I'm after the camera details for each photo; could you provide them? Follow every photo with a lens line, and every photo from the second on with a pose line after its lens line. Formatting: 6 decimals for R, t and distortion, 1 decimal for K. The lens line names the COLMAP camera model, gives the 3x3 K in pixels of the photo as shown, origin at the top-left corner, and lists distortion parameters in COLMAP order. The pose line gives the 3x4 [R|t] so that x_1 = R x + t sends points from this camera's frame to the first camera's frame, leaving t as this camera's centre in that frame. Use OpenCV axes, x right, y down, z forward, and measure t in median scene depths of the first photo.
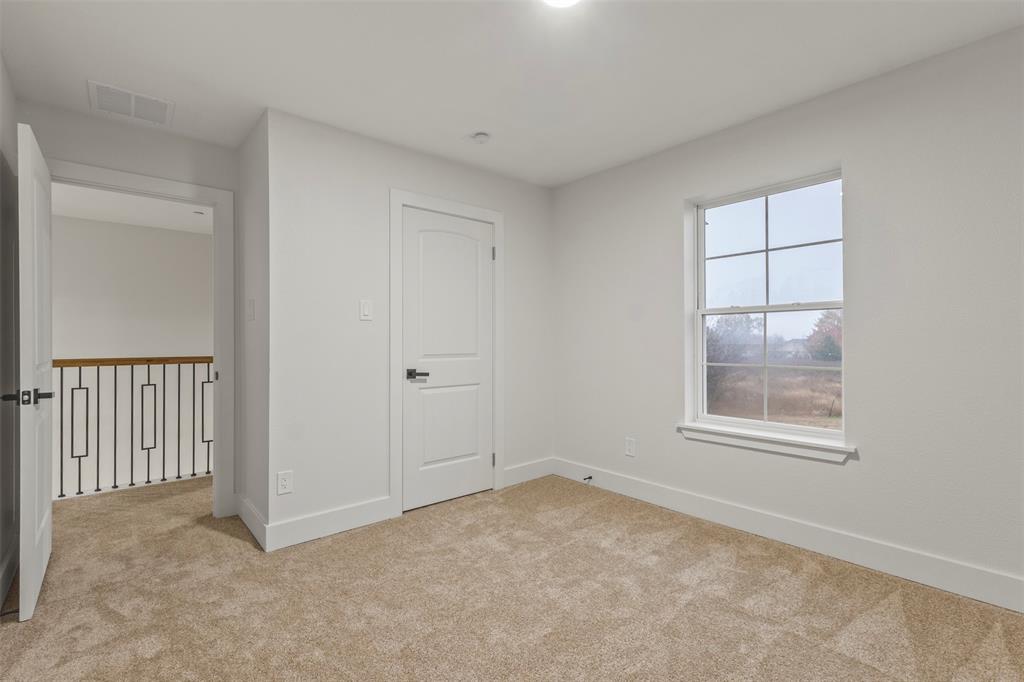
lens RADIAL K [[473.4, 0, 510.9], [0, 473.4, 339.3], [0, 0, 1]] dist [0.000310, 0.000112]
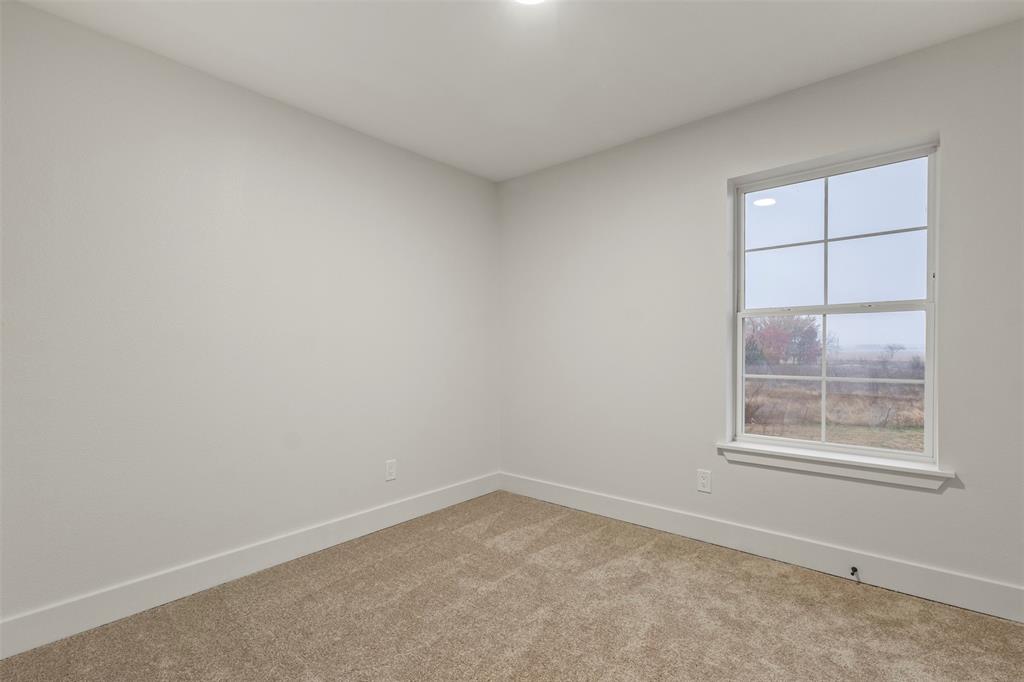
lens RADIAL K [[493.0, 0, 508.6], [0, 493.0, 350.7], [0, 0, 1]] dist [0.018124, 0.000408]
pose [[0.990146, -0.001385, 0.140032, -0.154090], [-0.000162, 0.999939, 0.011040, 0.000987], [-0.140039, -0.010954, 0.990085, 0.189392]]
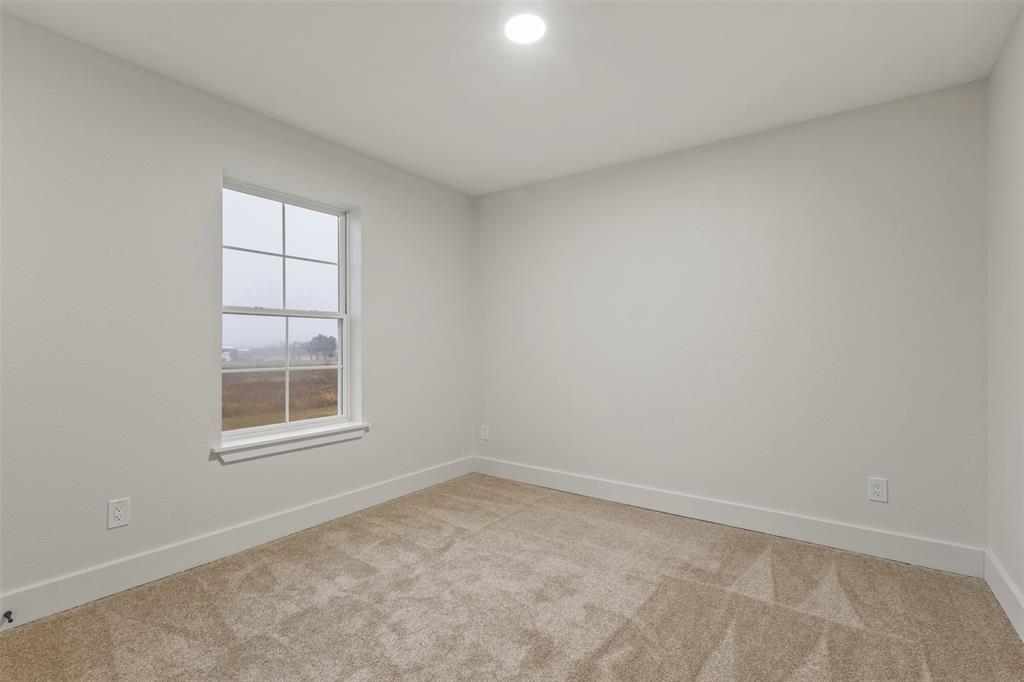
lens RADIAL K [[473.4, 0, 506.5], [0, 473.4, 344.3], [0, 0, 1]] dist [0.000310, 0.000112]
pose [[-0.242906, 0.007209, 0.970023, -0.573703], [-0.004084, 0.999956, -0.008454, 0.010475], [-0.970041, -0.006015, -0.242866, 0.782938]]
